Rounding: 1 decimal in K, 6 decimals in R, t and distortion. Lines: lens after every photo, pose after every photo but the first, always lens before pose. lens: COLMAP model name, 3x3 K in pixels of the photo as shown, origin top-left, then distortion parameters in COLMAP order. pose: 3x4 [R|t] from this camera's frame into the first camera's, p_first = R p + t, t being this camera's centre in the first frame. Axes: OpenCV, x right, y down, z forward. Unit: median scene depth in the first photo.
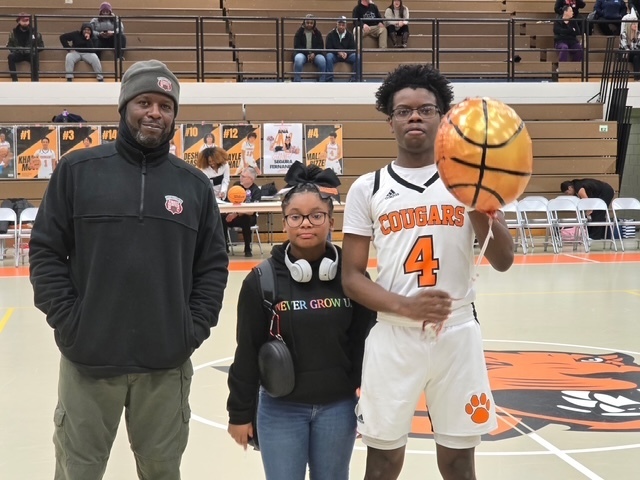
lens RADIAL K [[1215.4, 0, 327.0], [0, 1215.4, 248.9], [0, 0, 1]] dist [0.032999, 0.000000]
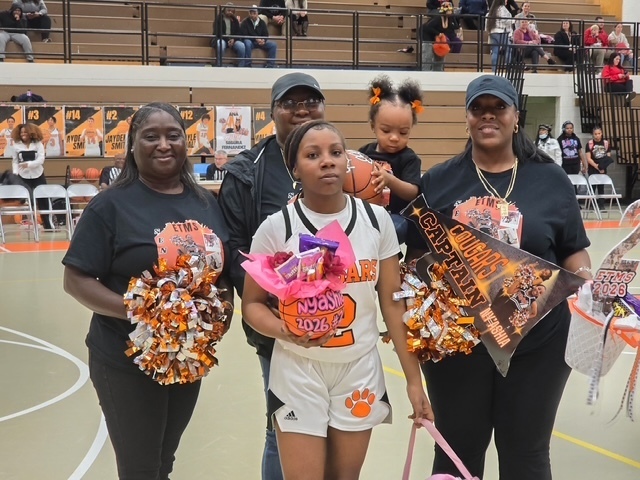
lens RADIAL K [[1215.4, 0, 324.4], [0, 1215.4, 239.7], [0, 0, 1]] dist [0.032999, 0.000000]
pose [[0.972309, -0.012646, 0.233356, -0.189751], [0.011375, 0.999912, 0.006790, 0.005910], [-0.233421, -0.003948, 0.972368, -0.042207]]
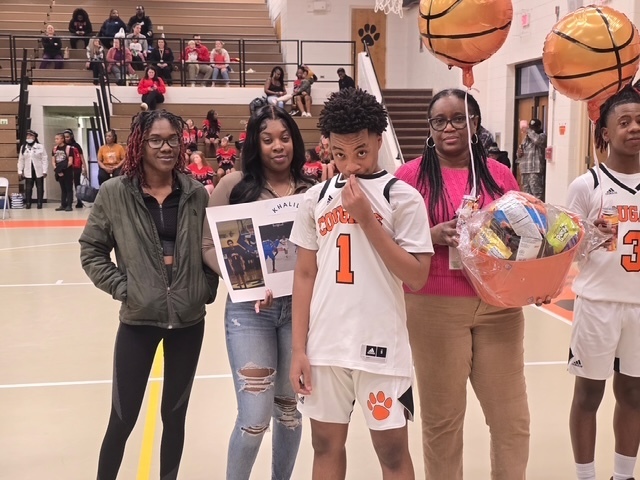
lens RADIAL K [[868.5, 0, 321.5], [0, 868.5, 245.1], [0, 0, 1]] dist [0.066638, 0.000000]
pose [[0.999197, 0.010770, -0.038581, 0.569483], [-0.009115, 0.999042, 0.042812, -0.012978], [0.039005, -0.042426, 0.998338, 0.098059]]
